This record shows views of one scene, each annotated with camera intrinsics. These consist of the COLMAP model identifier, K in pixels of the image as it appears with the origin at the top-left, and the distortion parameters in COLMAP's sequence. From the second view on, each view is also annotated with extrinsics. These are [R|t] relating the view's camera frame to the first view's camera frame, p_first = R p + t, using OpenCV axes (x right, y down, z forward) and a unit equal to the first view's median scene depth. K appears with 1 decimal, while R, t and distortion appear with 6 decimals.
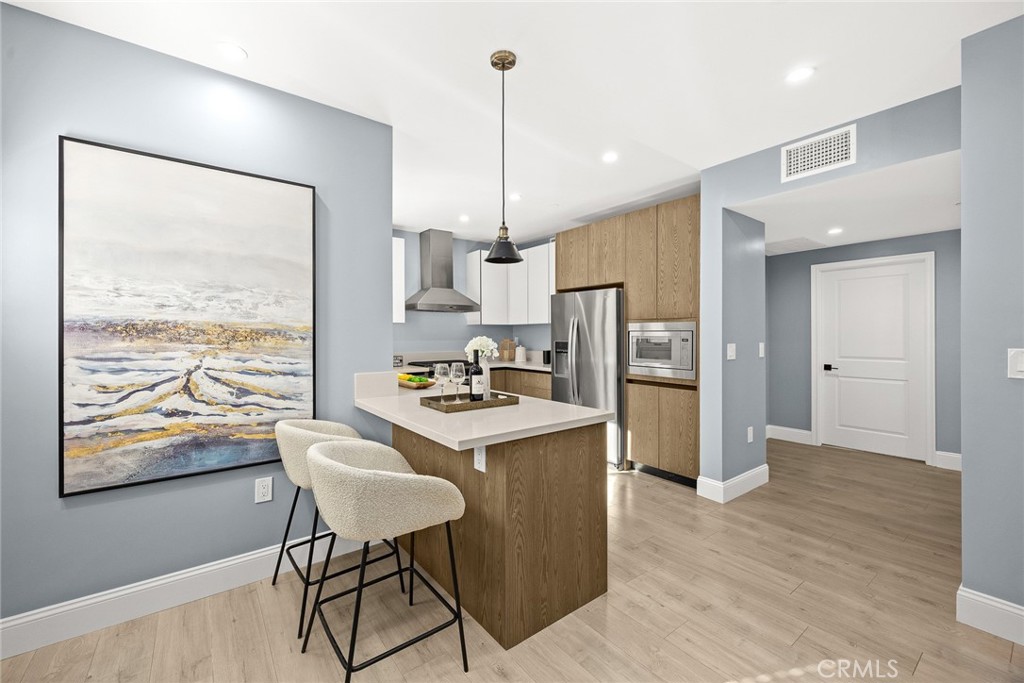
lens RADIAL K [[412.4, 0, 500.0], [0, 412.4, 337.6], [0, 0, 1]] dist [-0.000386, -0.000076]
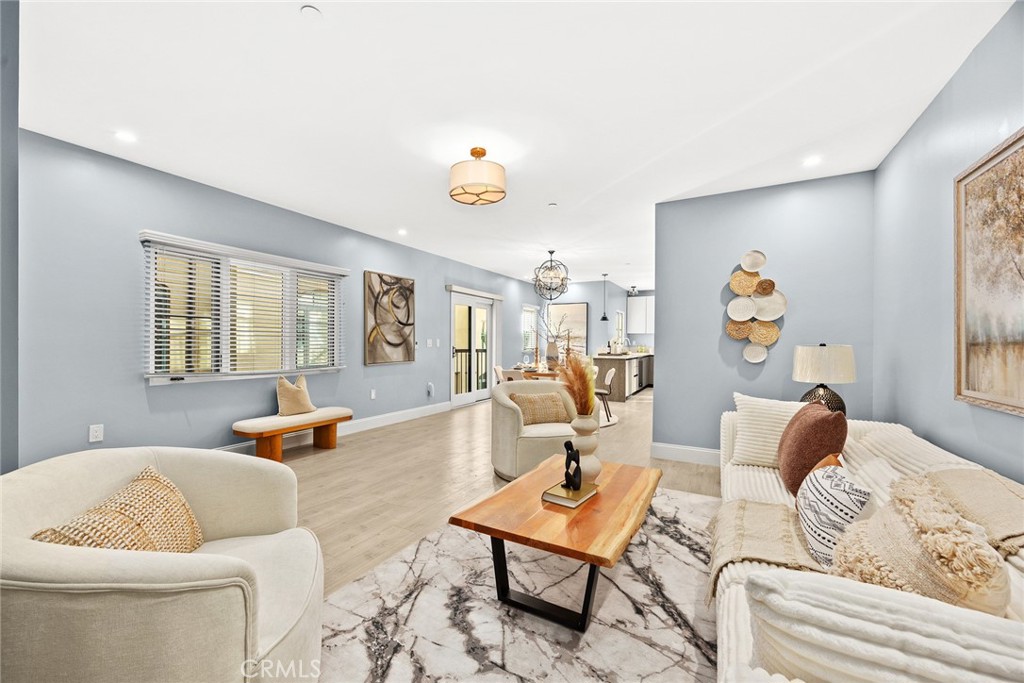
lens RADIAL K [[408.3, 0, 491.2], [0, 408.3, 344.4], [0, 0, 1]] dist [-0.001073, -0.000008]
pose [[0.394765, 0.009453, -0.918734, 3.274073], [-0.012480, 0.999910, 0.004925, 0.056854], [0.918698, 0.009522, 0.394847, -1.683986]]
